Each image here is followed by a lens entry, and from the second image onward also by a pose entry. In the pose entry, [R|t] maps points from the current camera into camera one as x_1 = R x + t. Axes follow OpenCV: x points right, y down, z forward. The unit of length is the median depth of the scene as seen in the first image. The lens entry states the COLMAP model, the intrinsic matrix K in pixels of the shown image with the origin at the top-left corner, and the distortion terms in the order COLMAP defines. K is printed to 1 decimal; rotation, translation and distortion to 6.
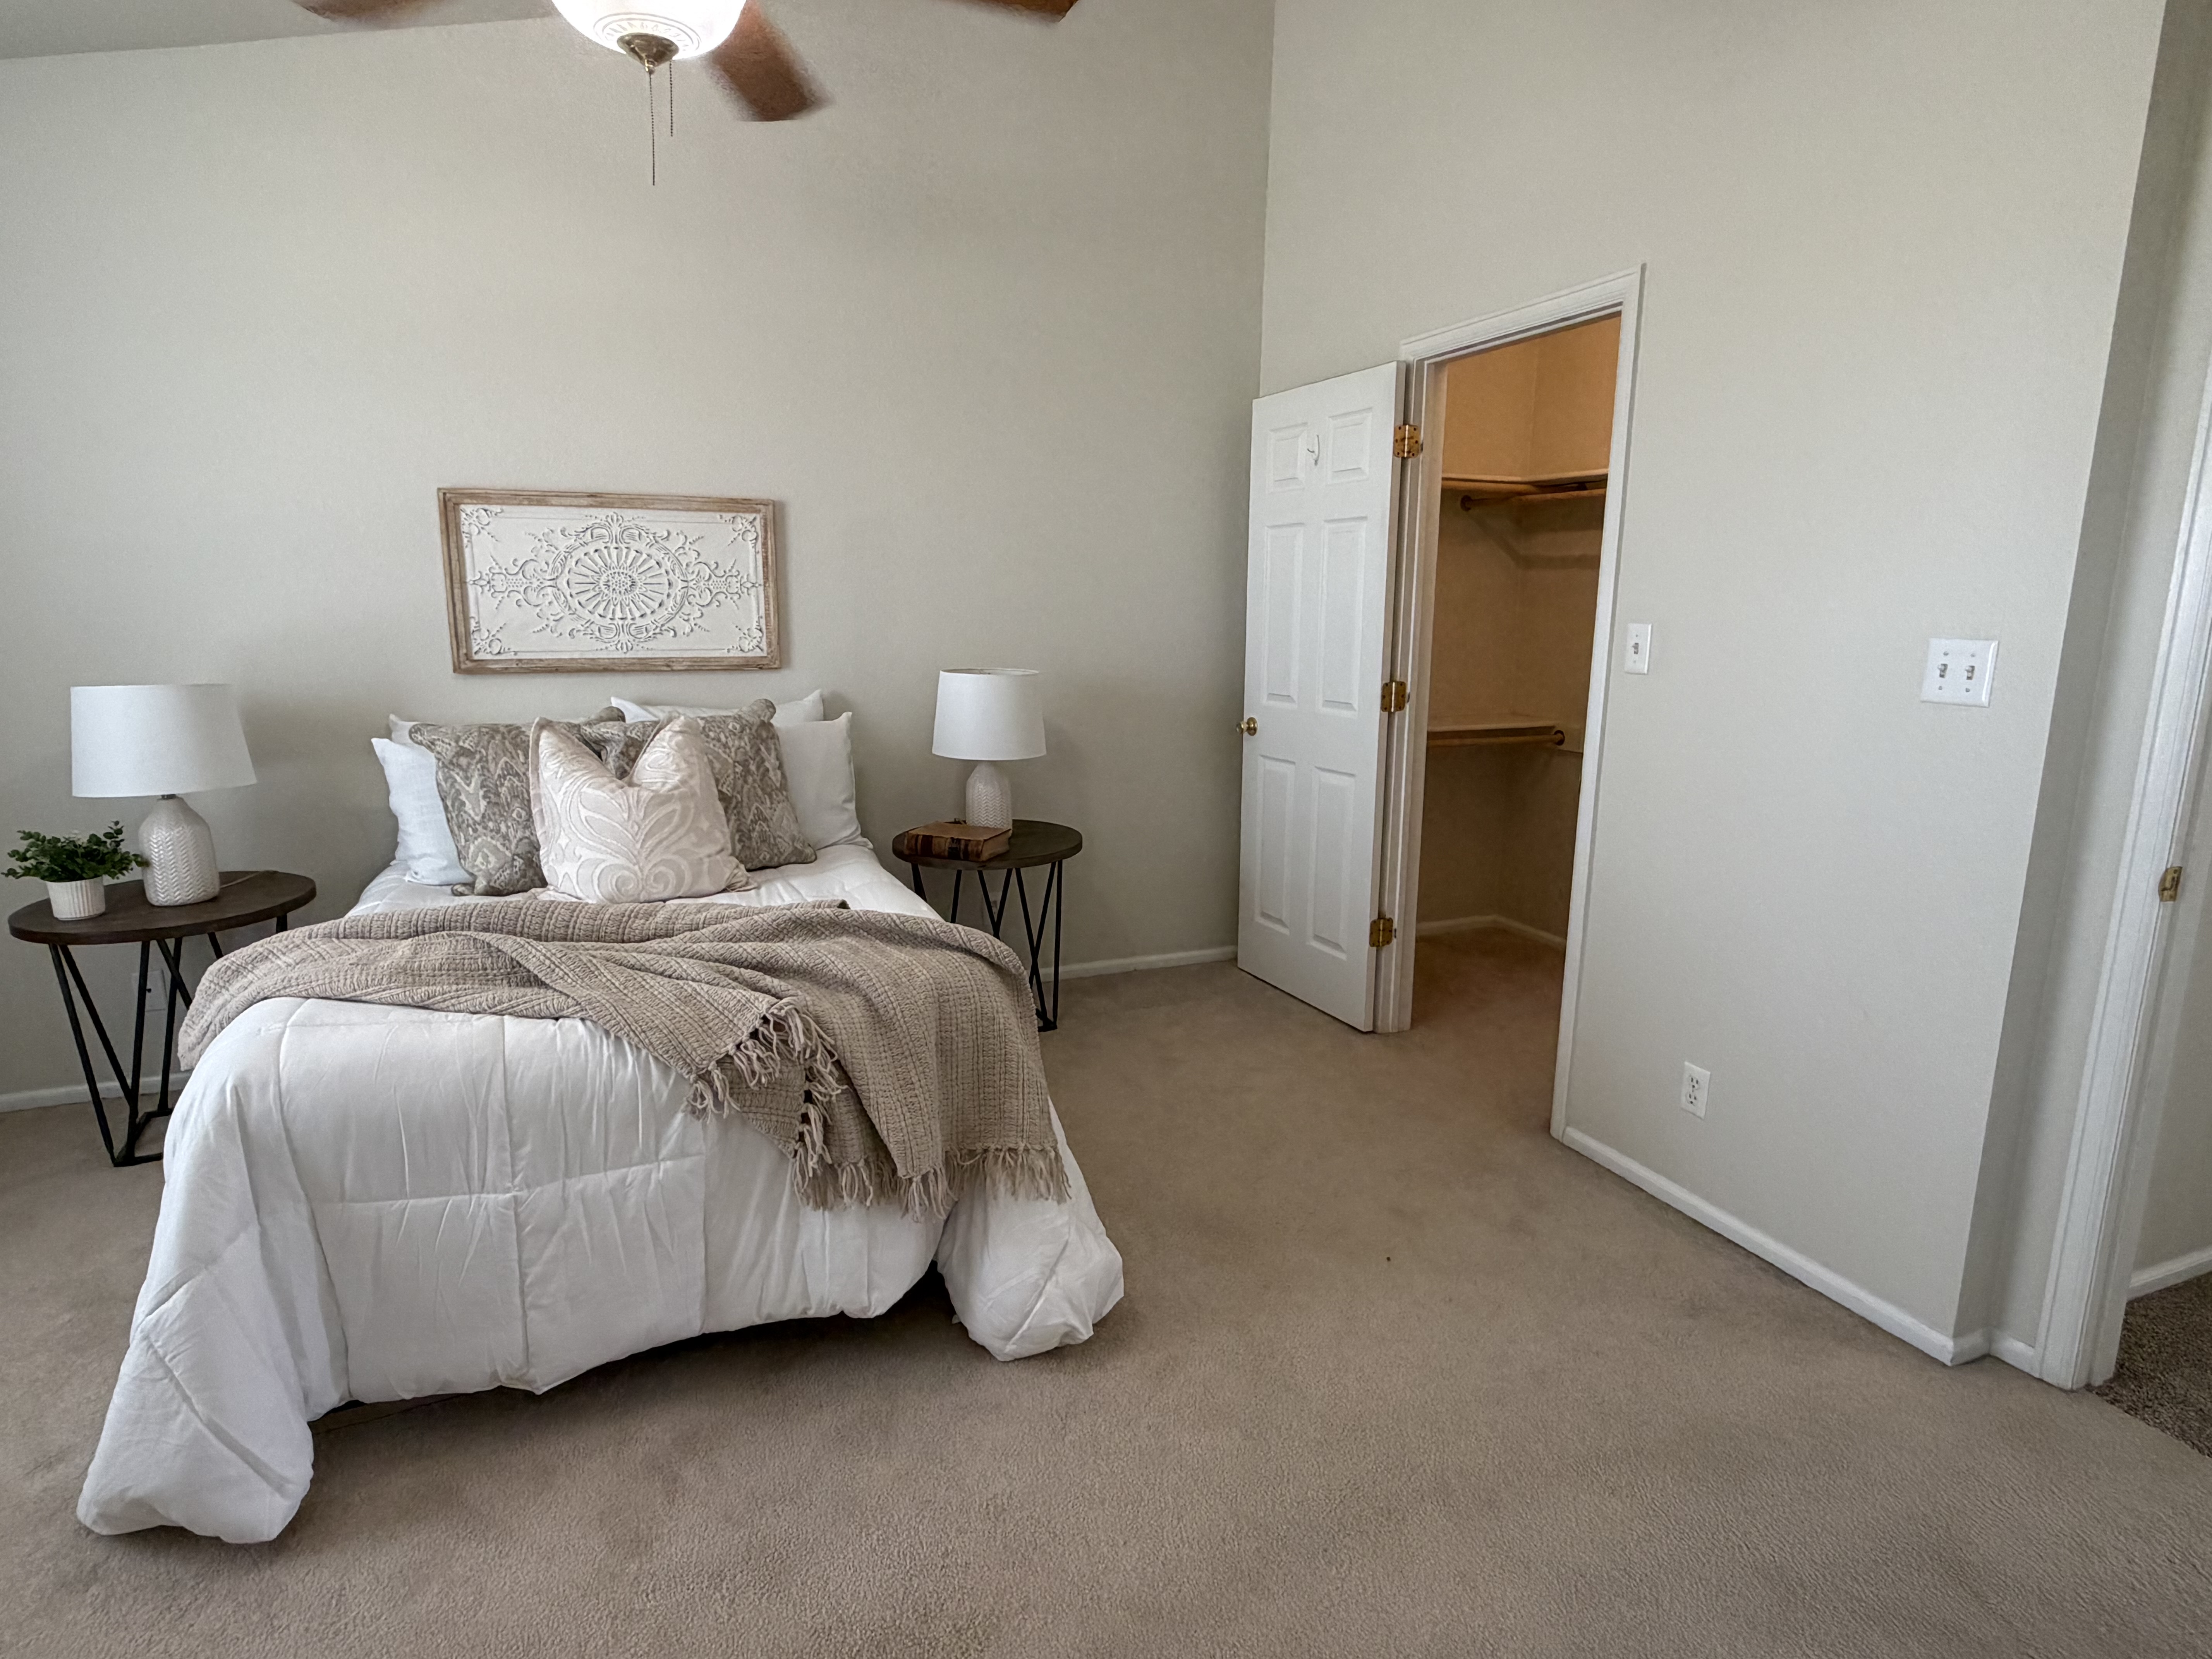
lens RADIAL K [[1176.5, 0, 1106.0], [0, 1176.5, 829.5], [0, 0, 1]] dist [-0.003356, 0.000049]
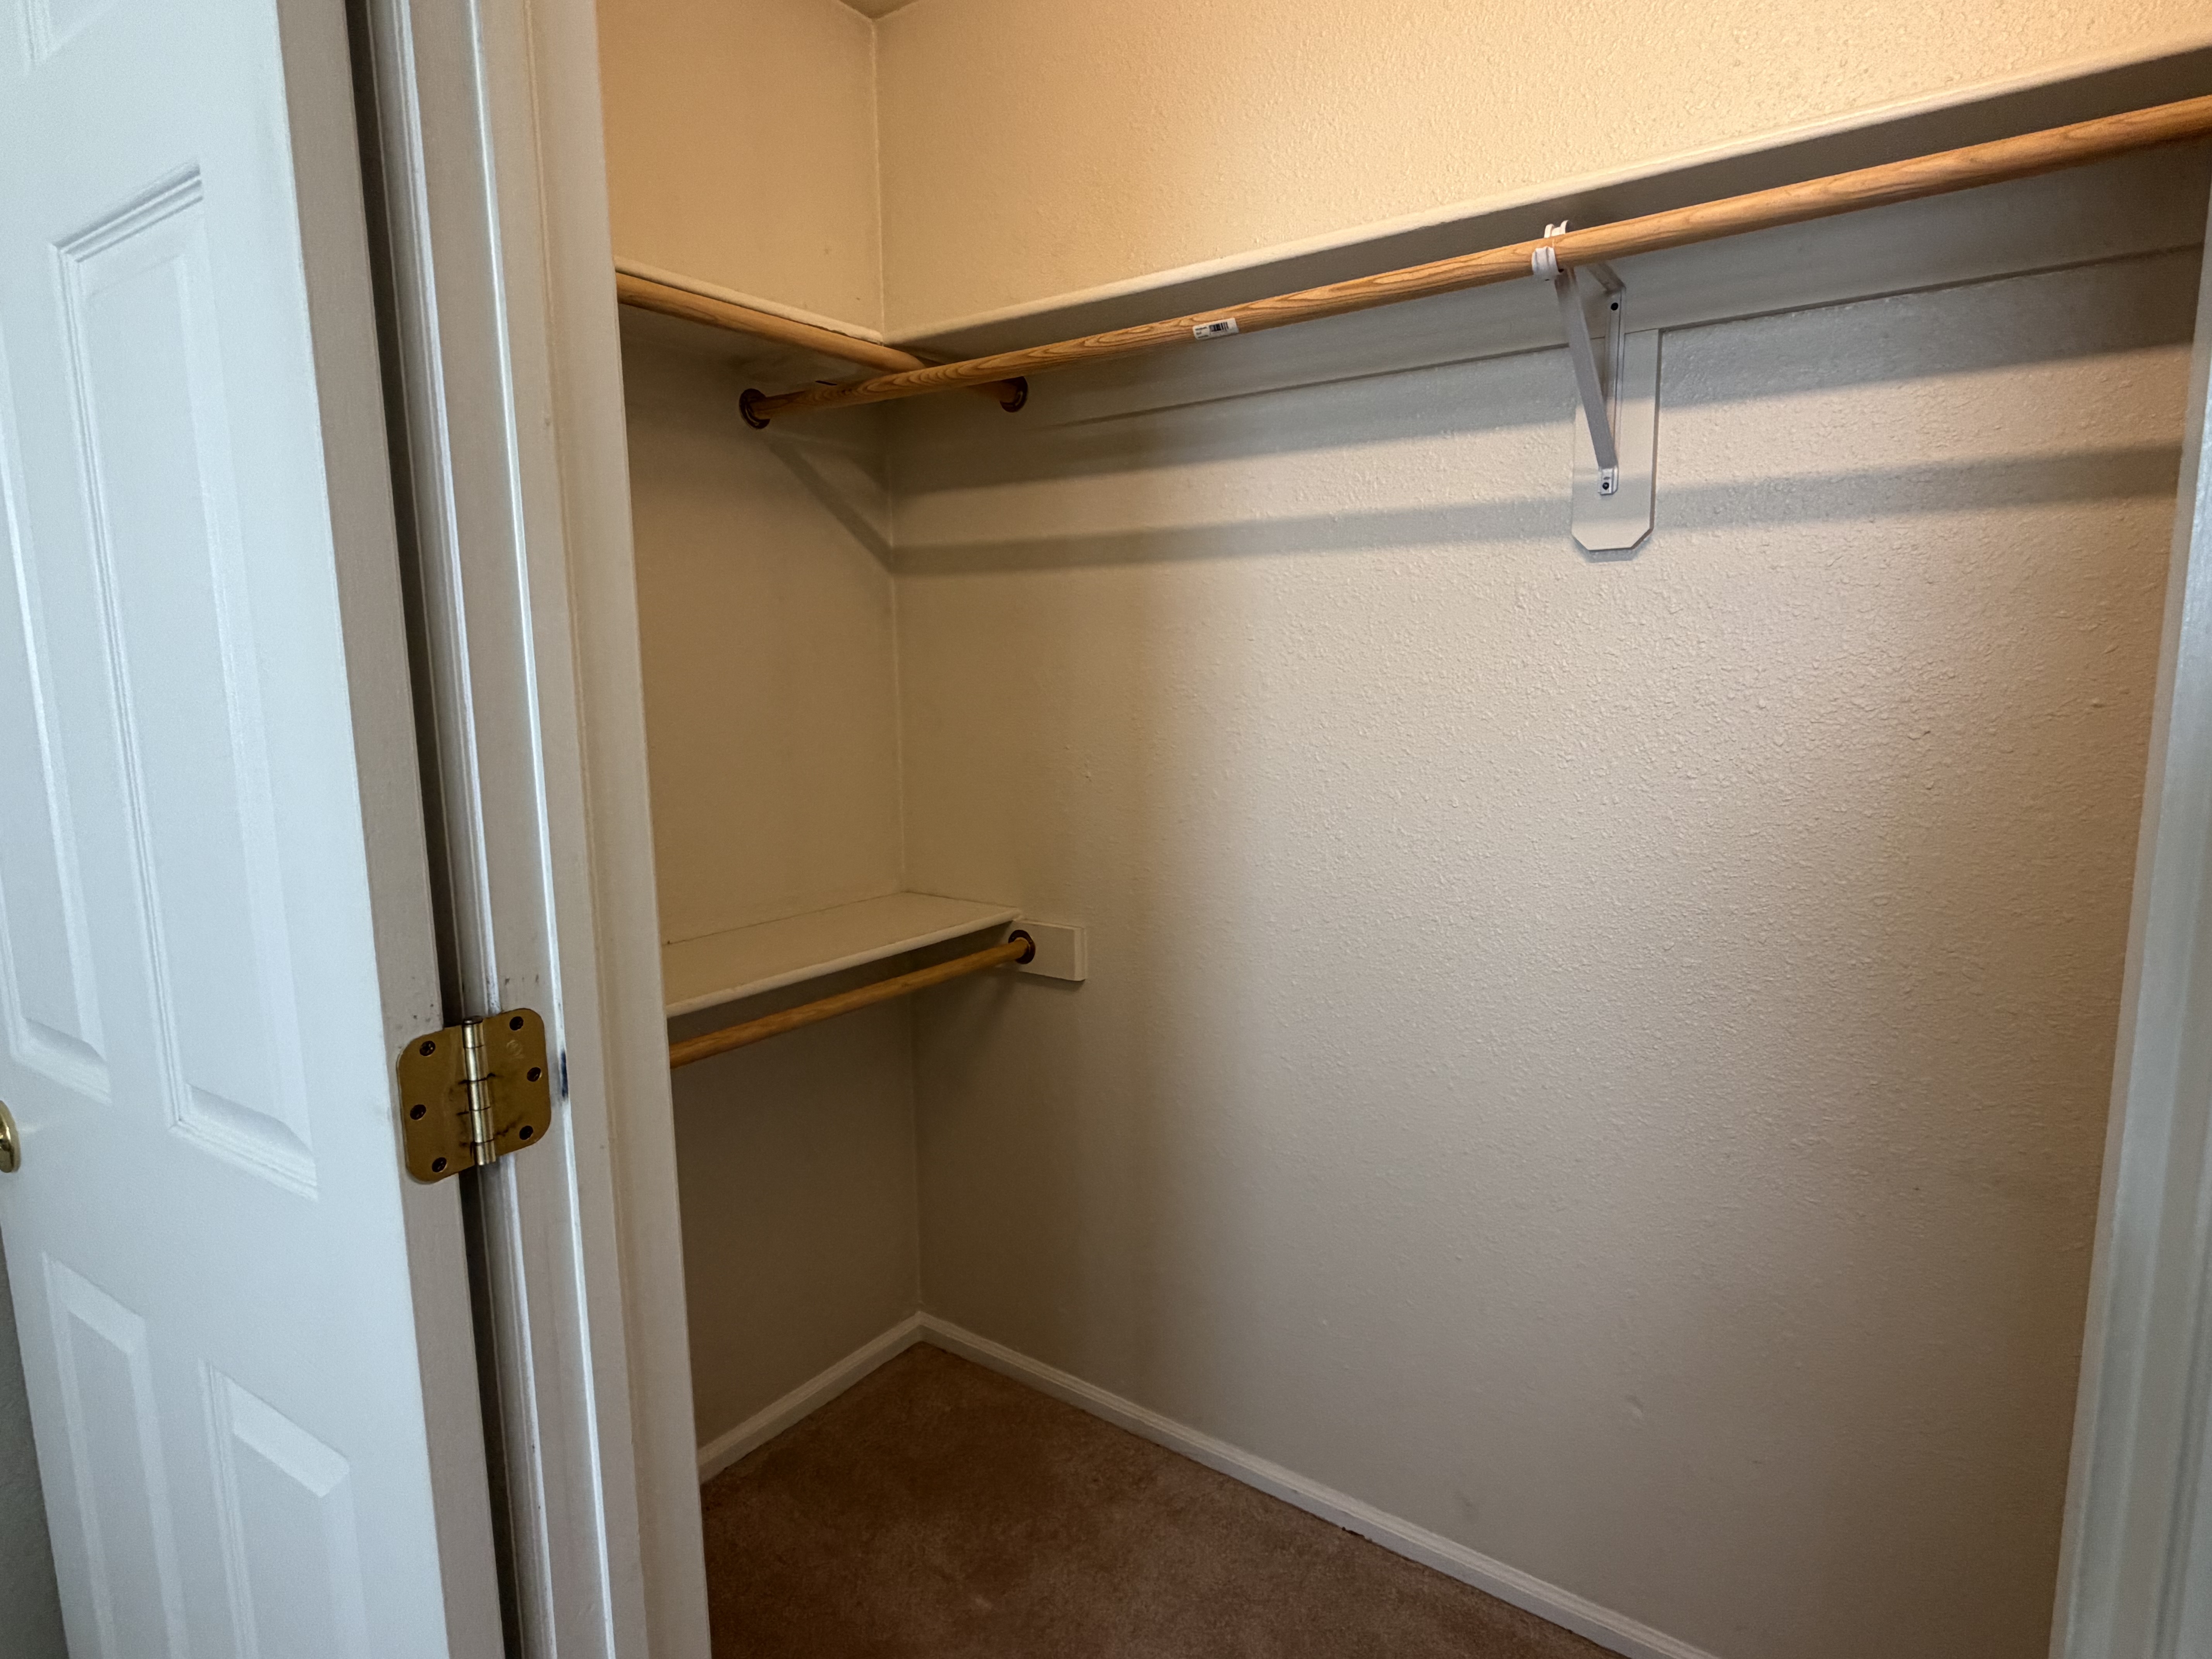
lens RADIAL K [[1176.5, 0, 1106.0], [0, 1176.5, 829.5], [0, 0, 1]] dist [-0.003356, 0.000049]
pose [[0.848439, -0.094192, 0.520845, 0.206813], [0.122435, 0.992275, -0.019994, -0.123915], [-0.514939, 0.080734, 0.853417, 0.674811]]
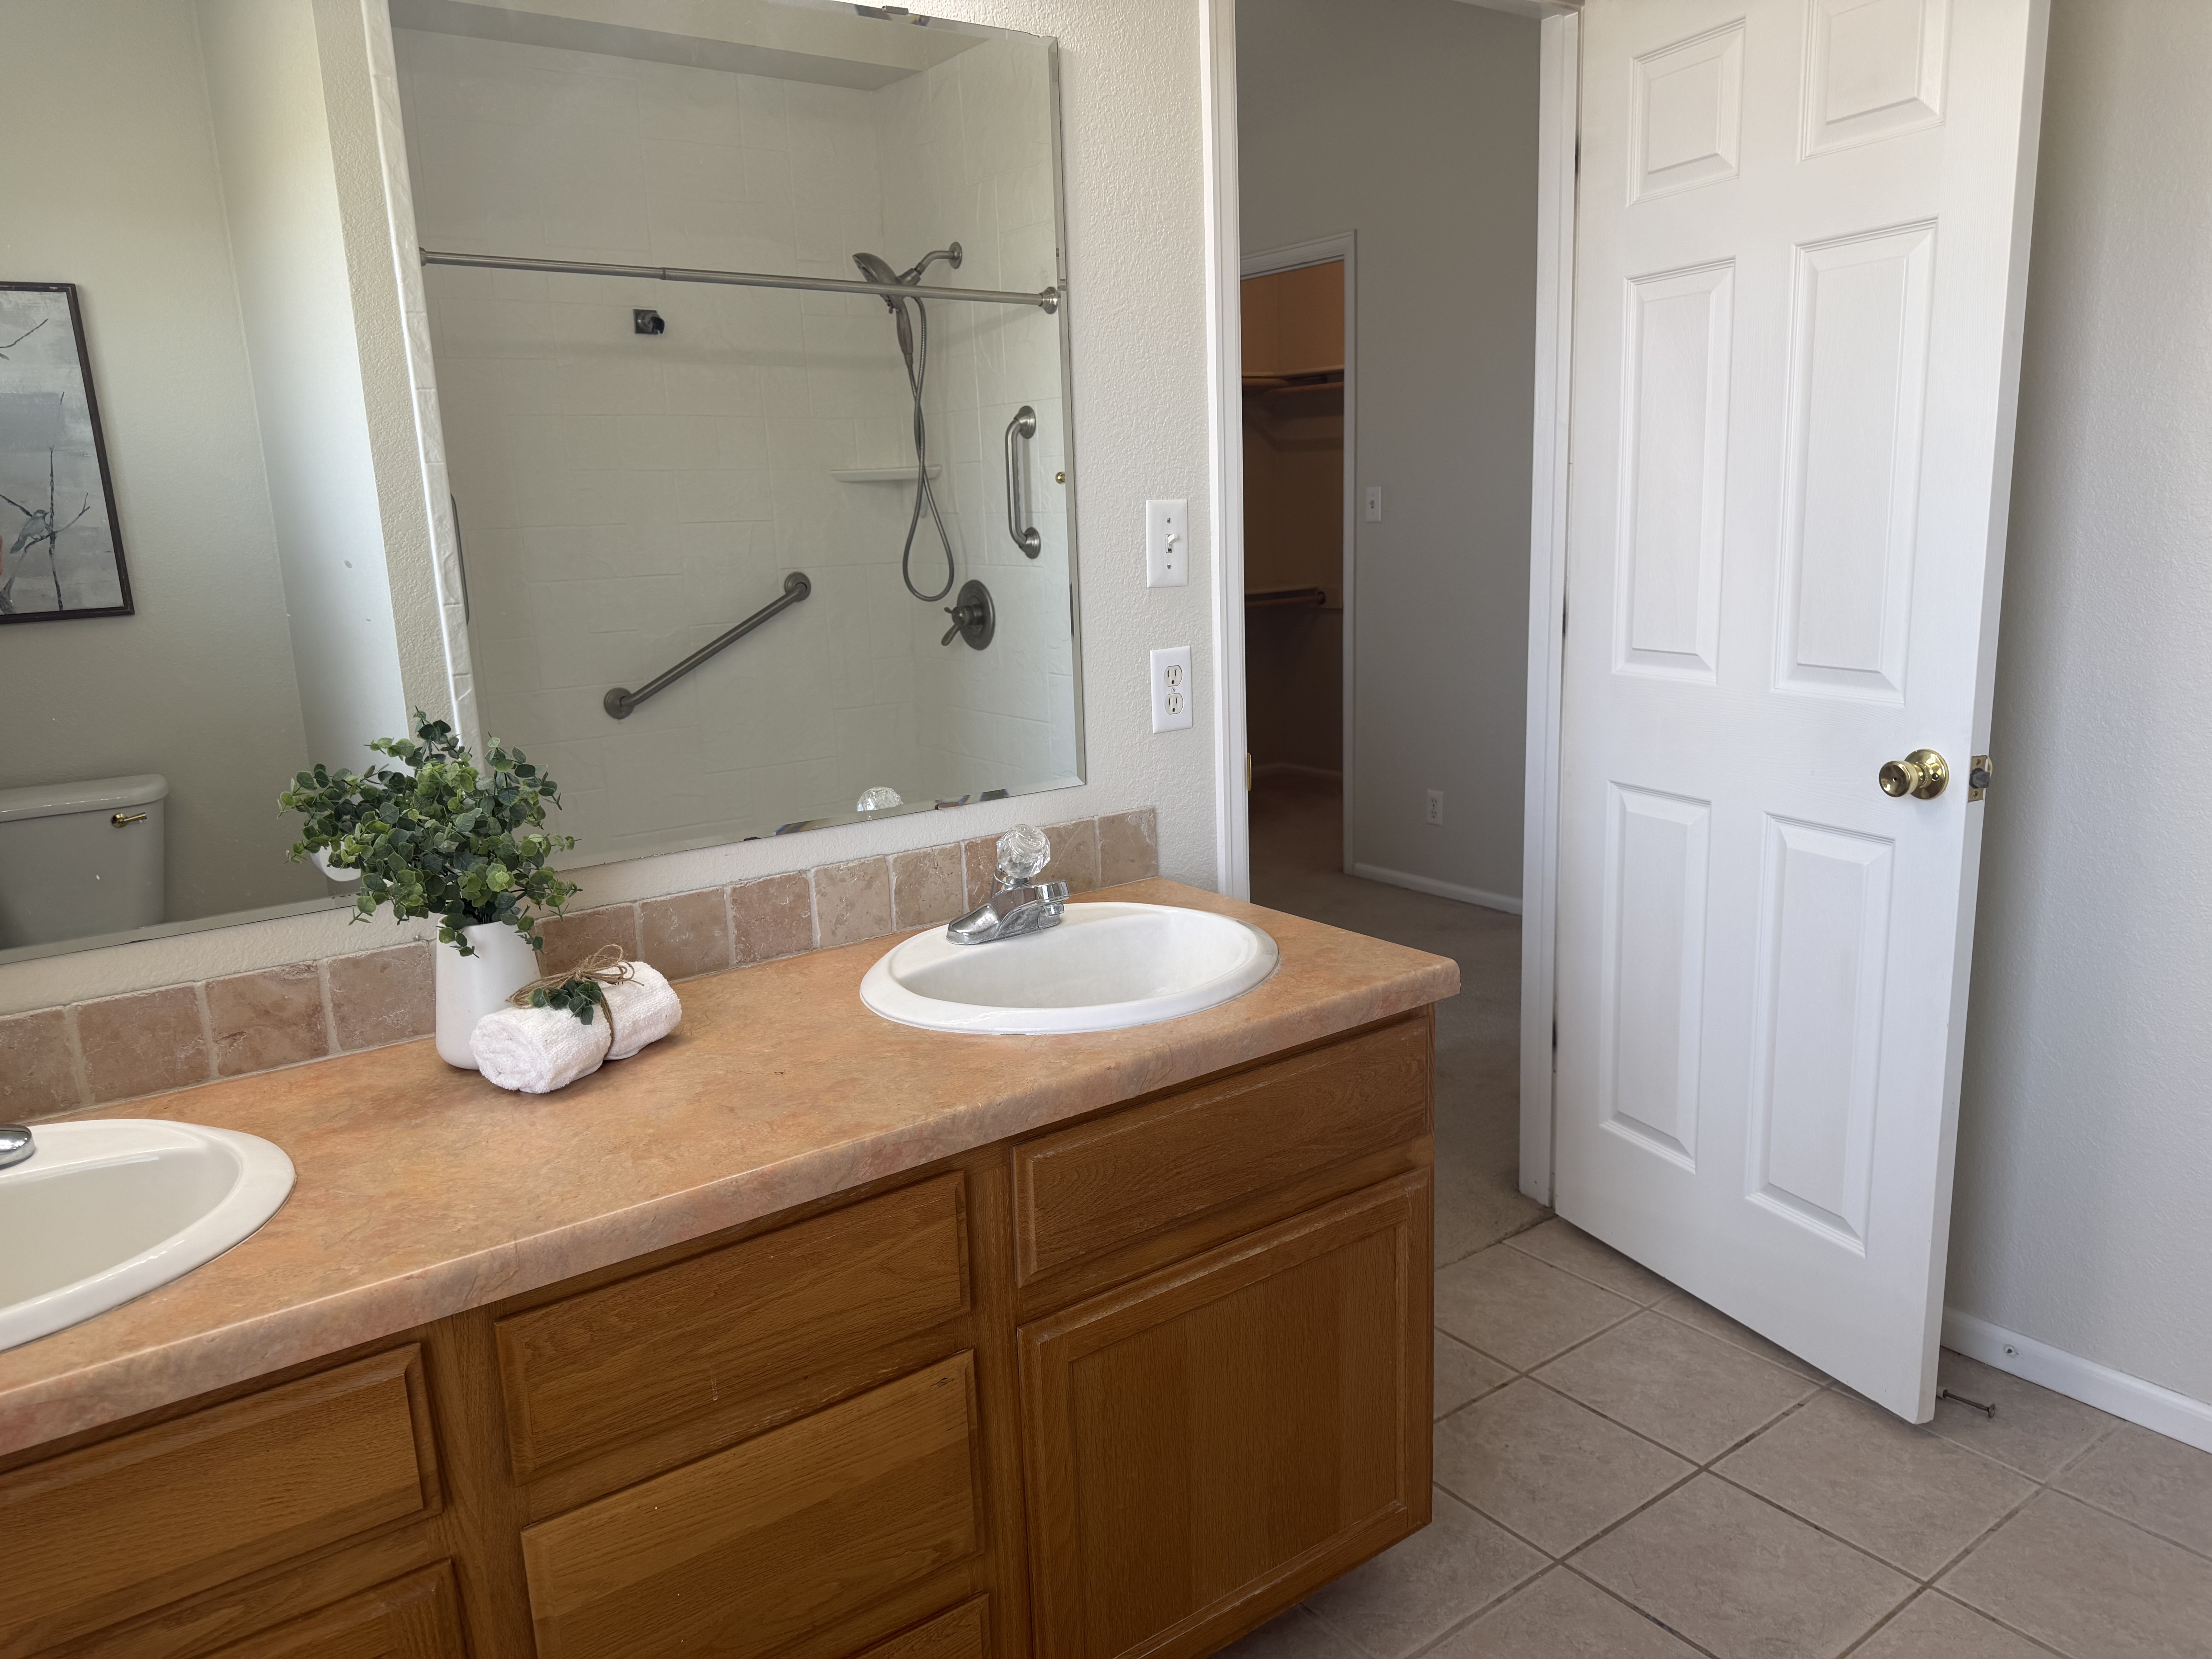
lens RADIAL K [[1558.0, 0, 1106.0], [0, 1558.0, 829.5], [0, 0, 1]] dist [0.093671, -0.107830]
pose [[0.969983, -0.089755, 0.226004, -0.217290], [0.087811, 0.995962, 0.018661, 0.116903], [-0.226766, 0.001745, 0.973948, -0.516562]]
